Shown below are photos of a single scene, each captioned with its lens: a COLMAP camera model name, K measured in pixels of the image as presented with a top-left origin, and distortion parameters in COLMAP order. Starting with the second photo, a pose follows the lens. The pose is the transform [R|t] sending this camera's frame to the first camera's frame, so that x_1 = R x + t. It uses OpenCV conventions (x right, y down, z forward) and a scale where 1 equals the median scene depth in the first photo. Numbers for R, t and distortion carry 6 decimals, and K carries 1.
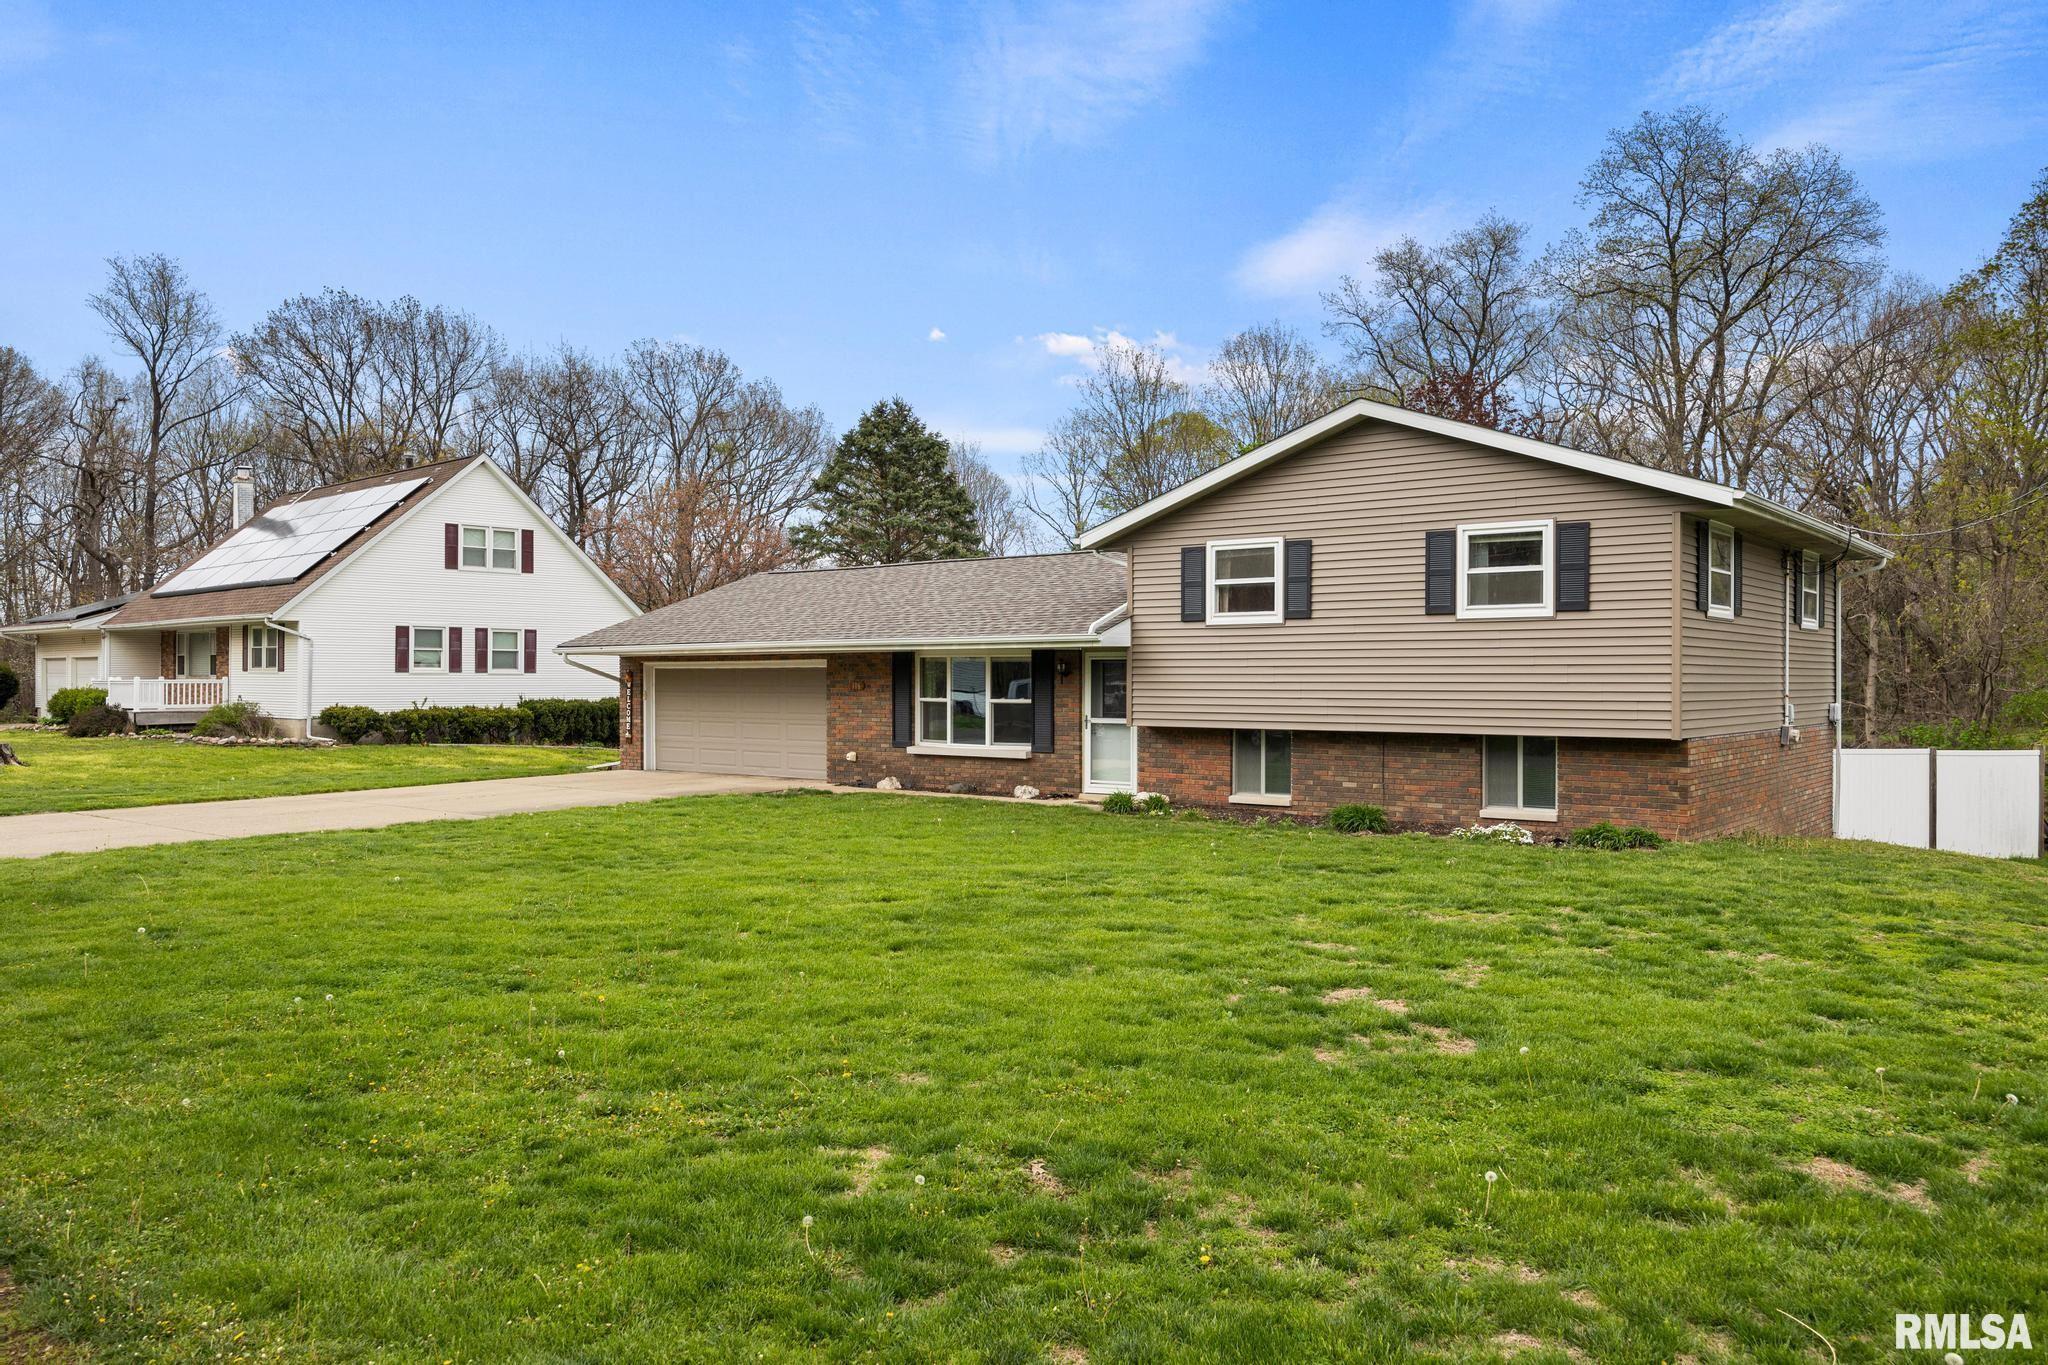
lens RADIAL K [[1298.3, 0, 1026.5], [0, 1298.3, 691.2], [0, 0, 1]] dist [-0.001444, -0.000261]
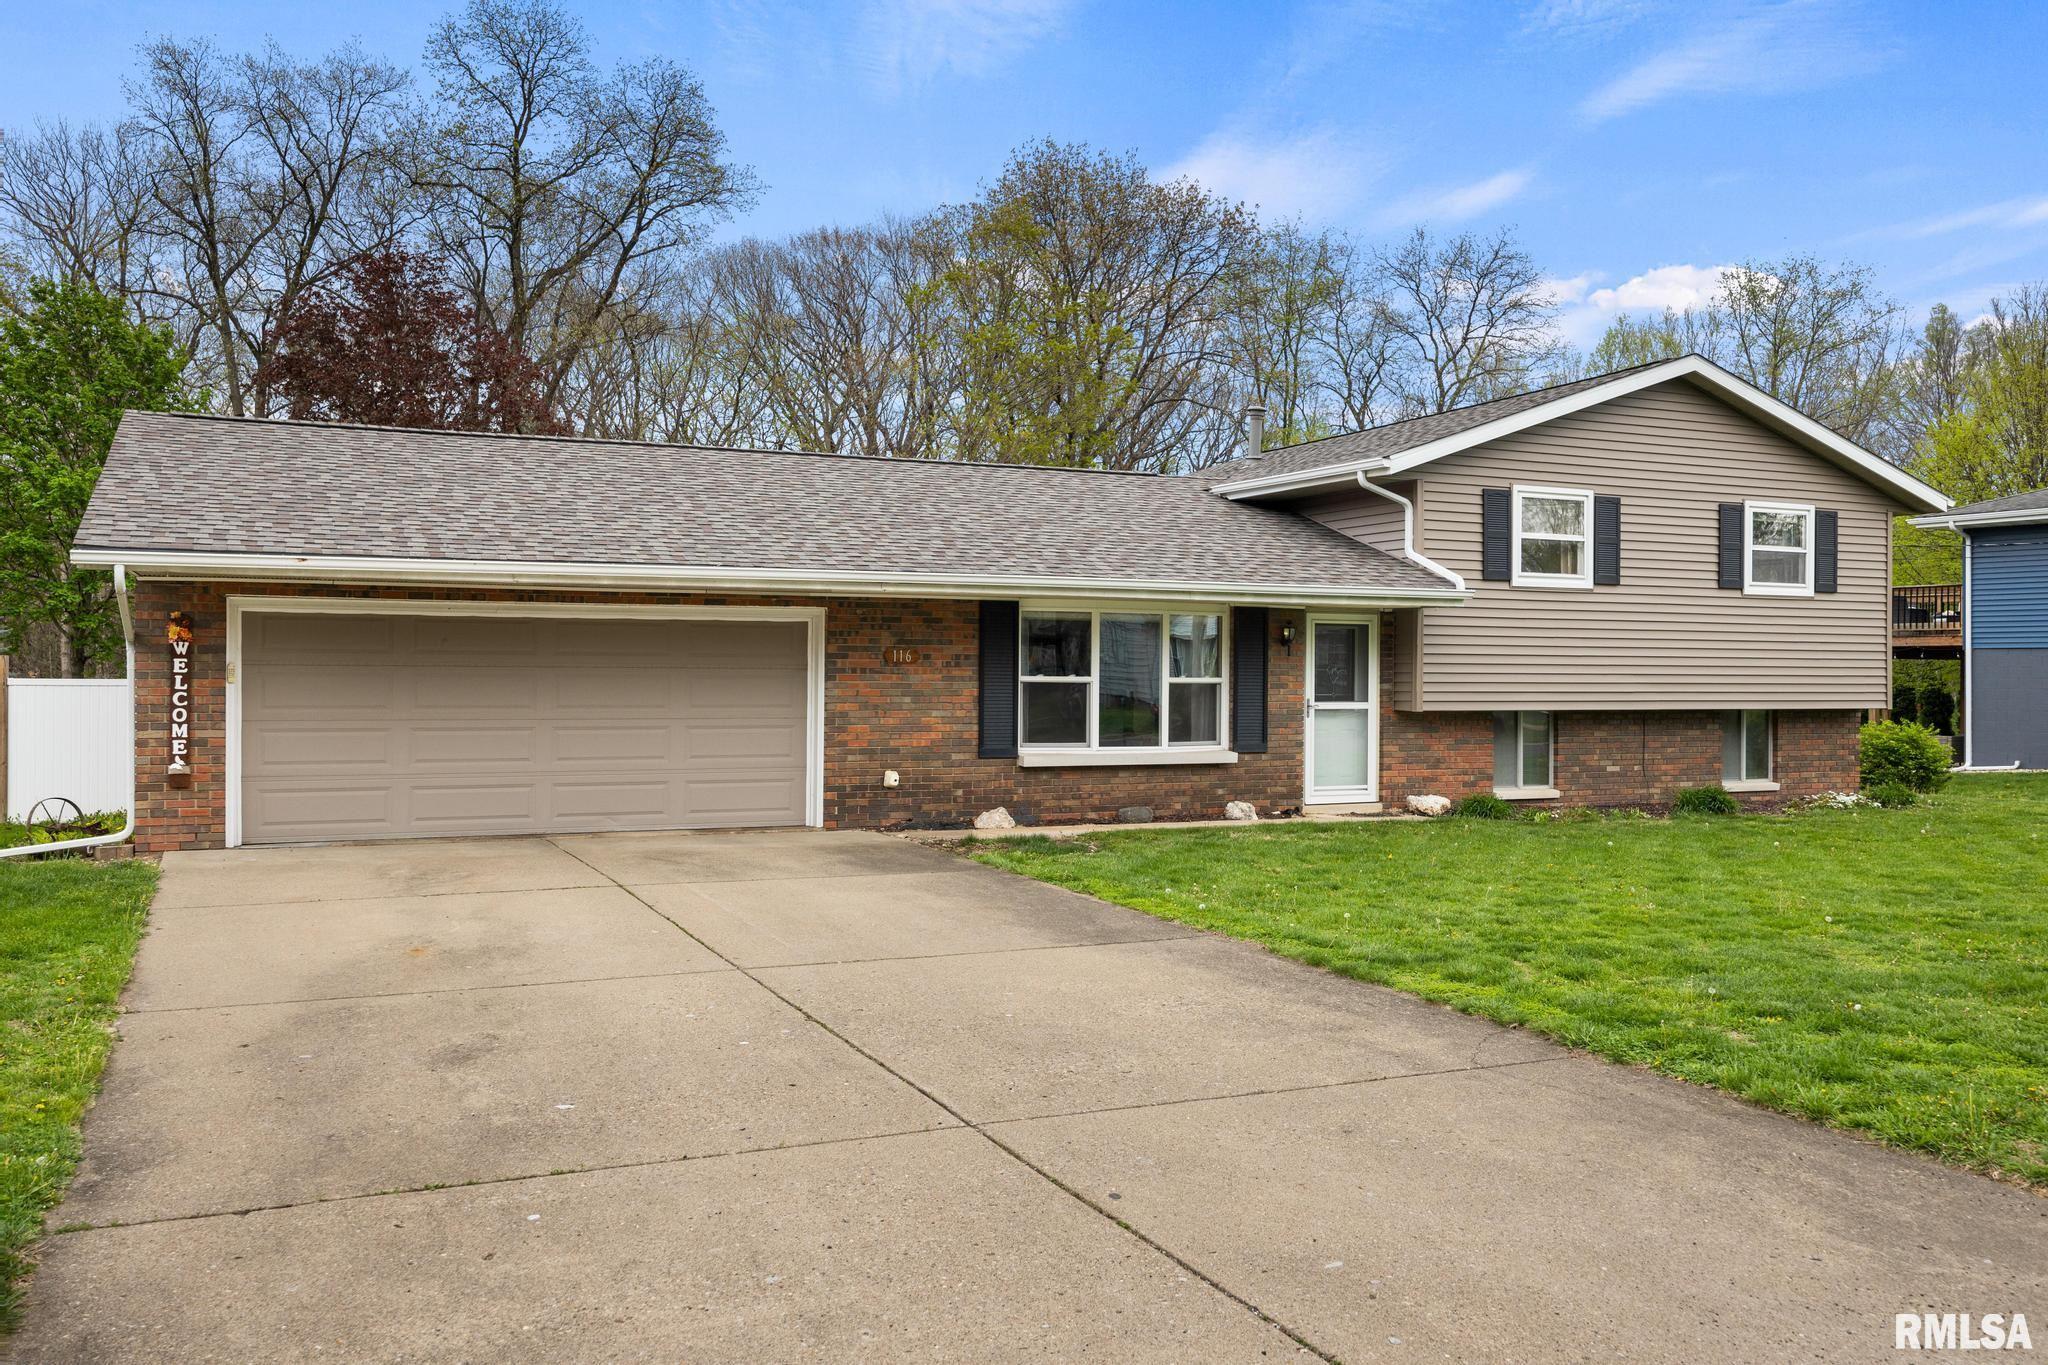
lens RADIAL K [[1855.5, 0, 1025.3], [0, 1855.5, 676.5], [0, 0, 1]] dist [-0.012916, -0.000858]
pose [[0.483564, -0.008476, 0.875268, -1.023592], [-0.004254, 0.999919, 0.012033, -0.006321], [-0.875299, -0.009543, 0.483488, 0.686731]]
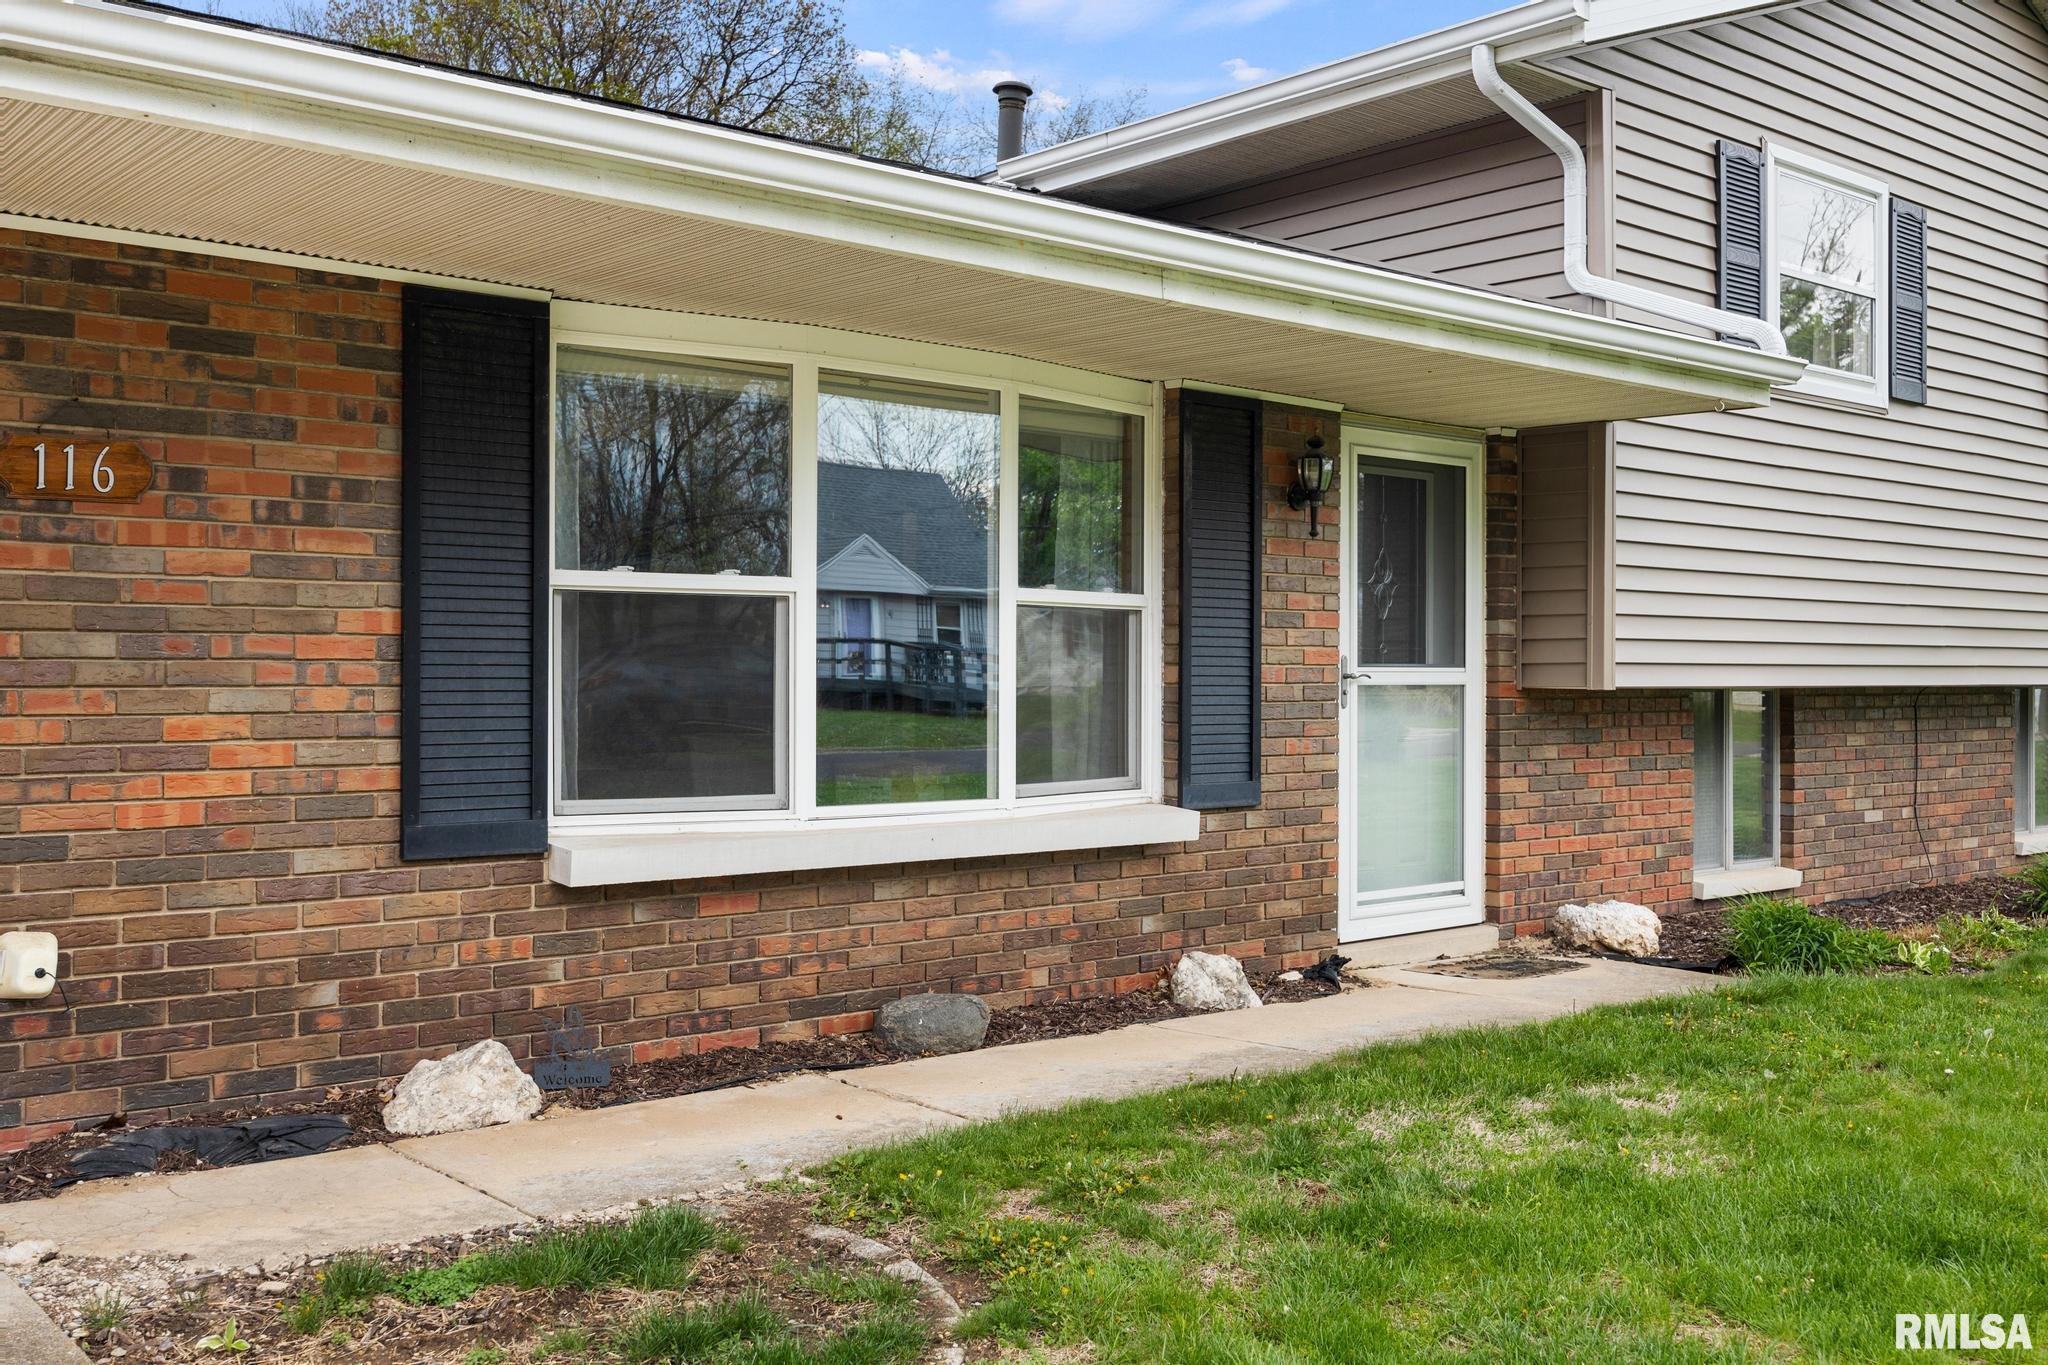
lens RADIAL K [[1934.2, 0, 1033.9], [0, 1934.2, 677.8], [0, 0, 1]] dist [-0.006394, 0.000000]
pose [[0.229656, -0.009436, 0.973226, -0.390794], [-0.002962, 0.999942, 0.010394, 0.020444], [-0.973267, -0.005269, 0.229614, 1.050500]]
